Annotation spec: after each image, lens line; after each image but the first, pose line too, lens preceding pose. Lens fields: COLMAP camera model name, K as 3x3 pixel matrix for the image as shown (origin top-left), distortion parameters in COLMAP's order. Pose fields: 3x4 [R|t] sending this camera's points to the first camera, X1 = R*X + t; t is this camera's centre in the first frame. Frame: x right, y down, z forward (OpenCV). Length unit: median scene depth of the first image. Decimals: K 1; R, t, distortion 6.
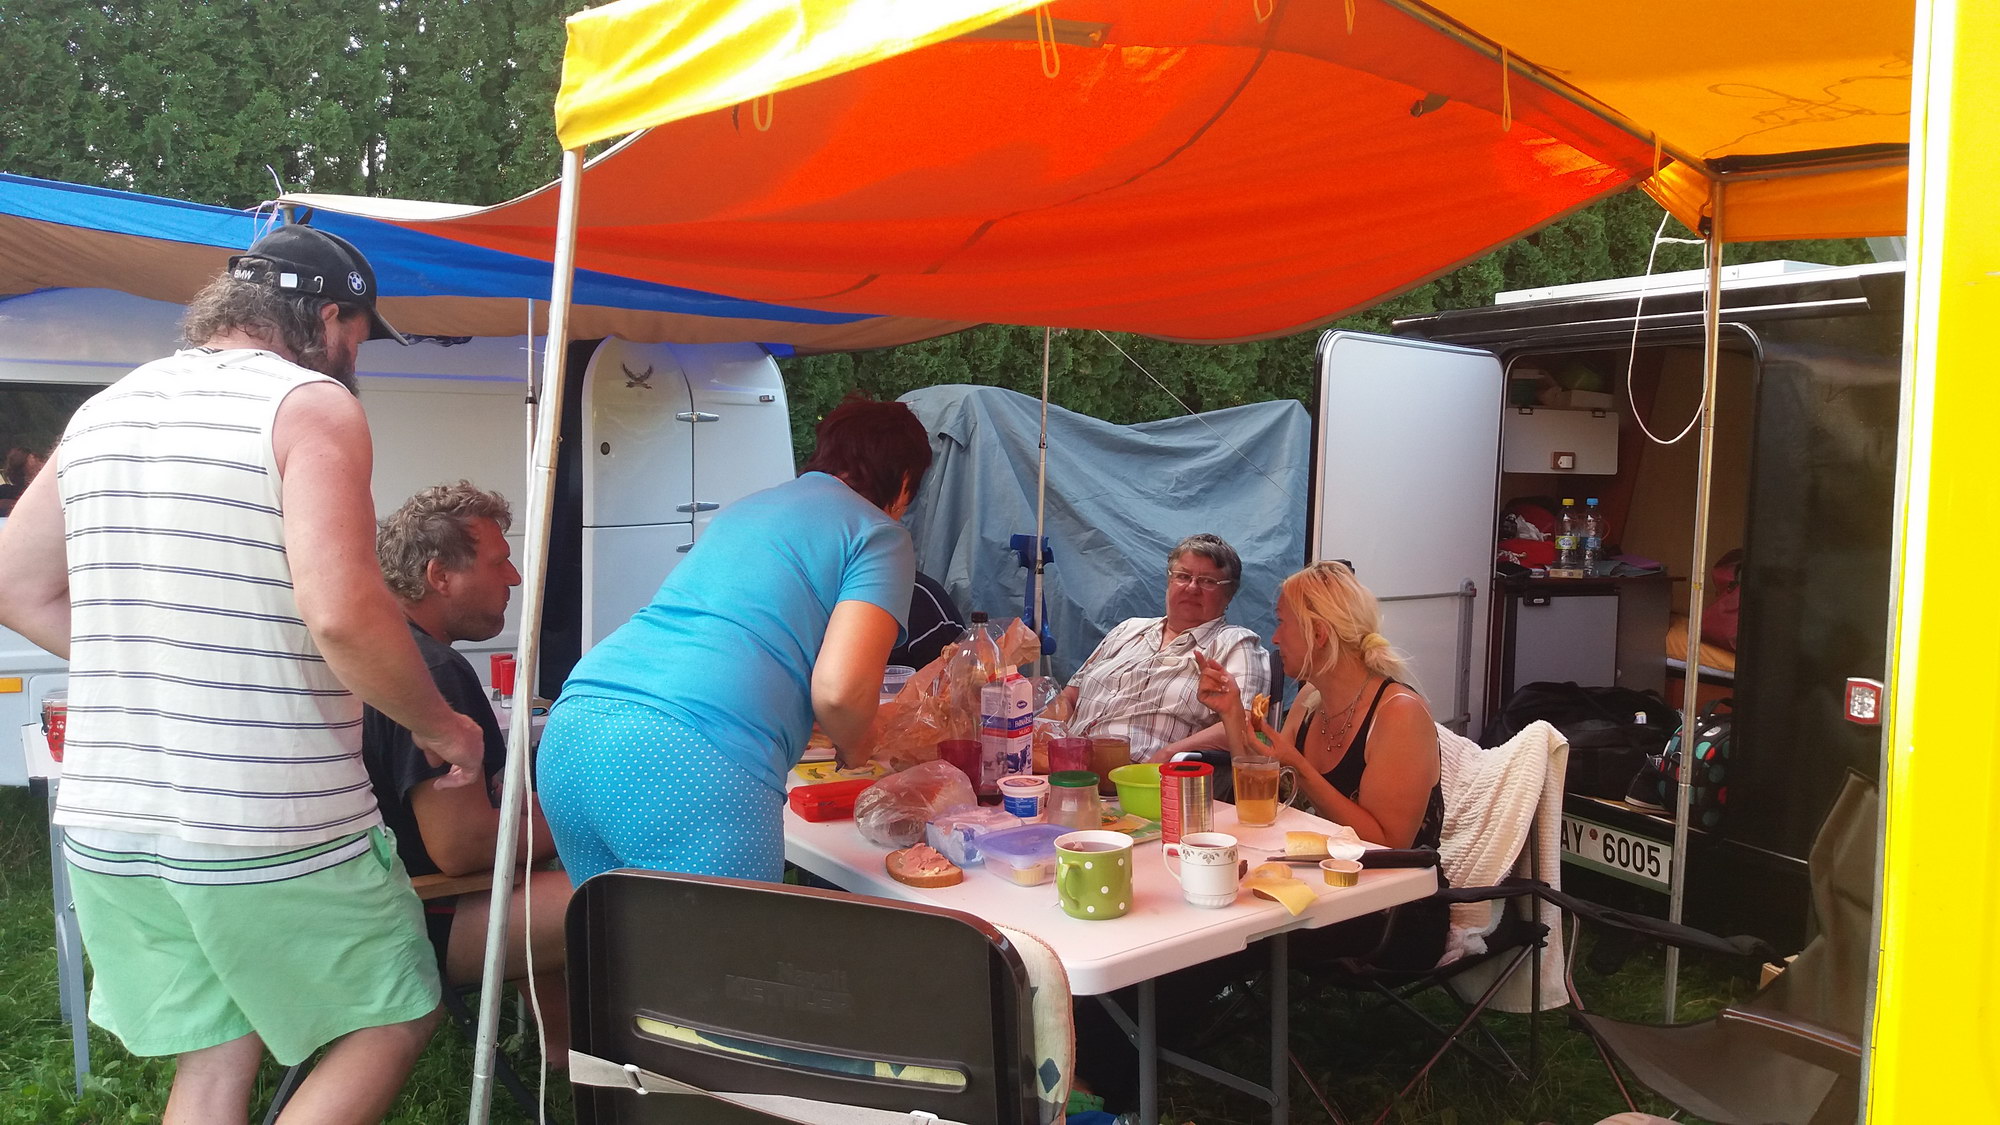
lens RADIAL K [[1562.2, 0, 996.7], [0, 1562.2, 557.6], [0, 0, 1]] dist [0.135324, -0.232027]
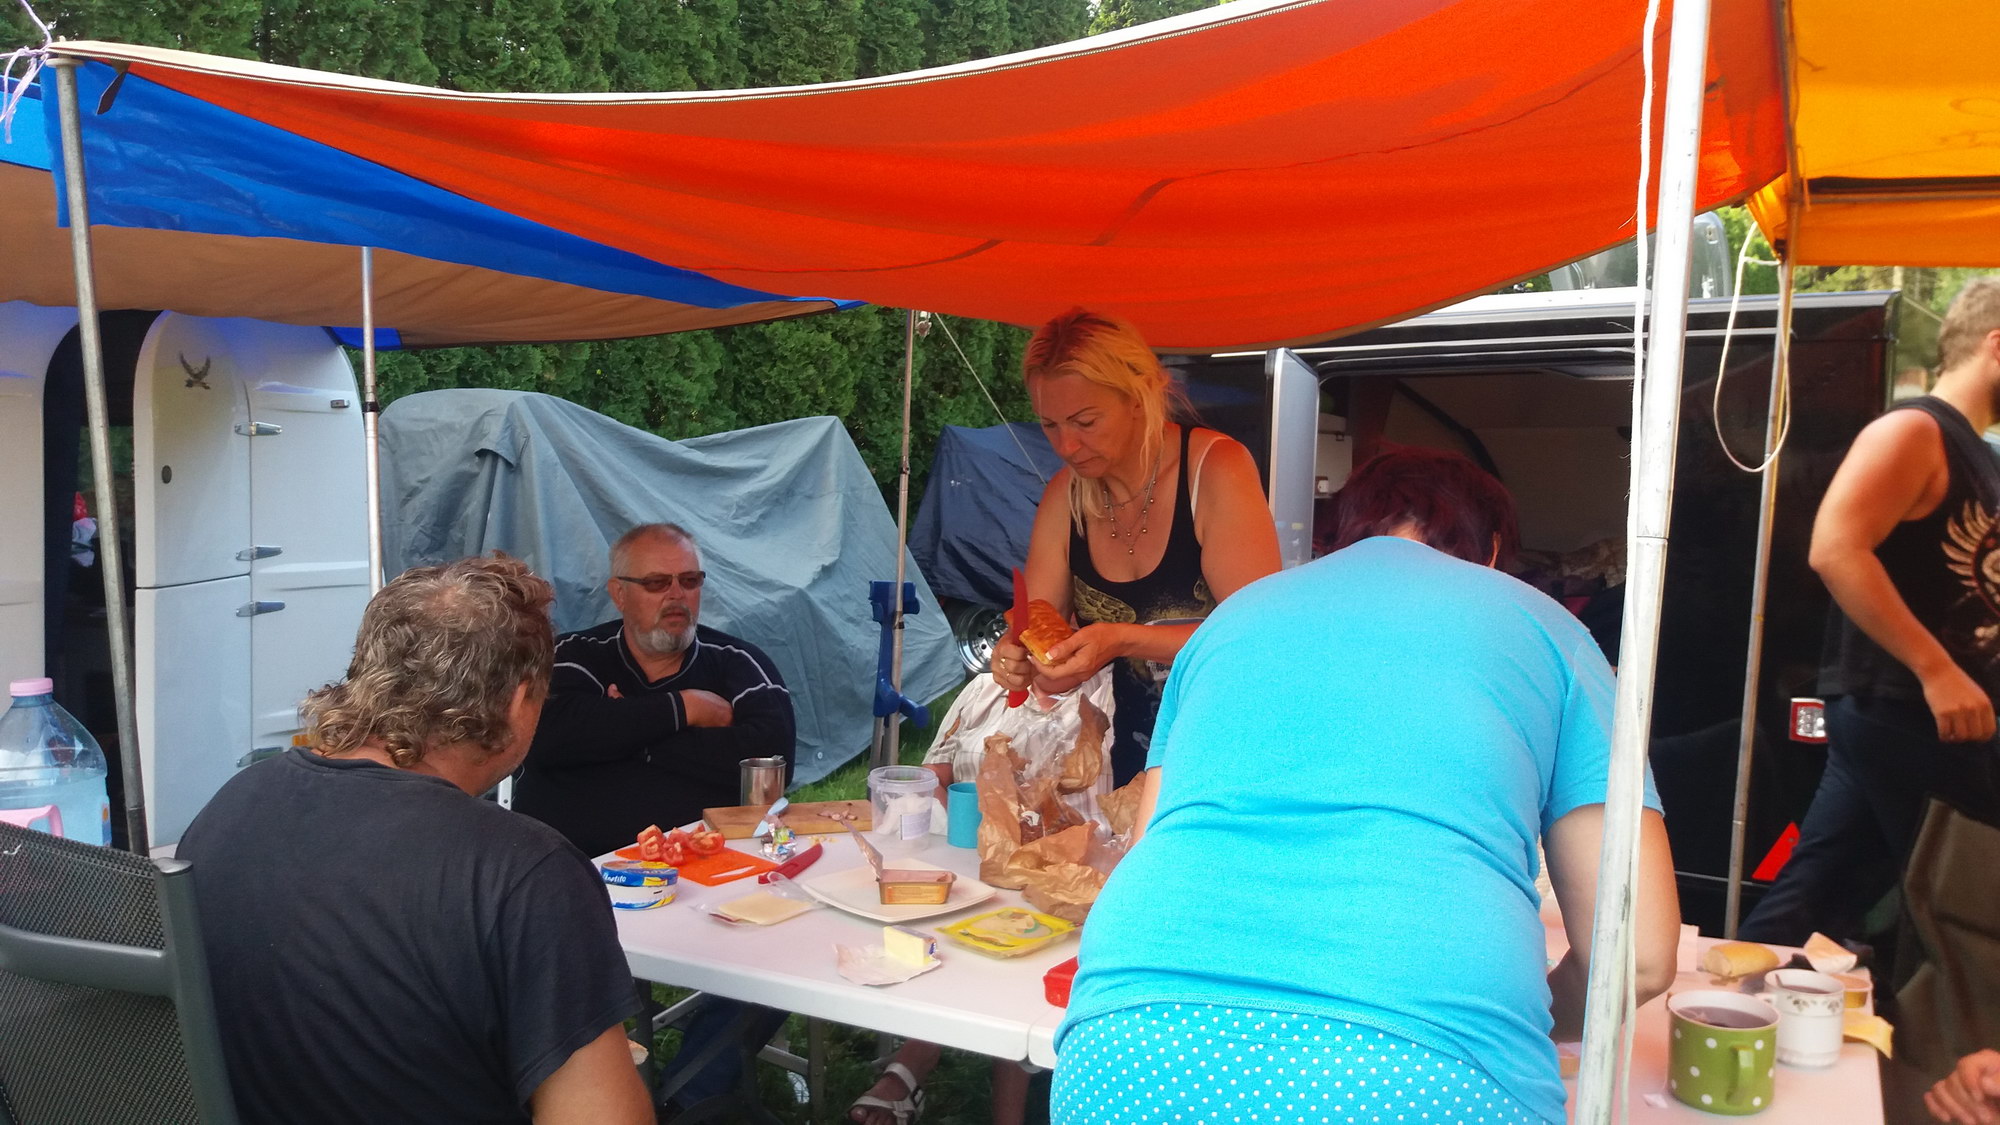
lens RADIAL K [[1597.7, 0, 1120.6], [0, 1597.7, 564.7], [0, 0, 1]] dist [0.187377, -0.340909]
pose [[0.880216, -0.027630, 0.473768, -0.239013], [0.031734, 0.999496, -0.000669, -0.016411], [-0.473511, 0.015624, 0.880649, 0.193388]]
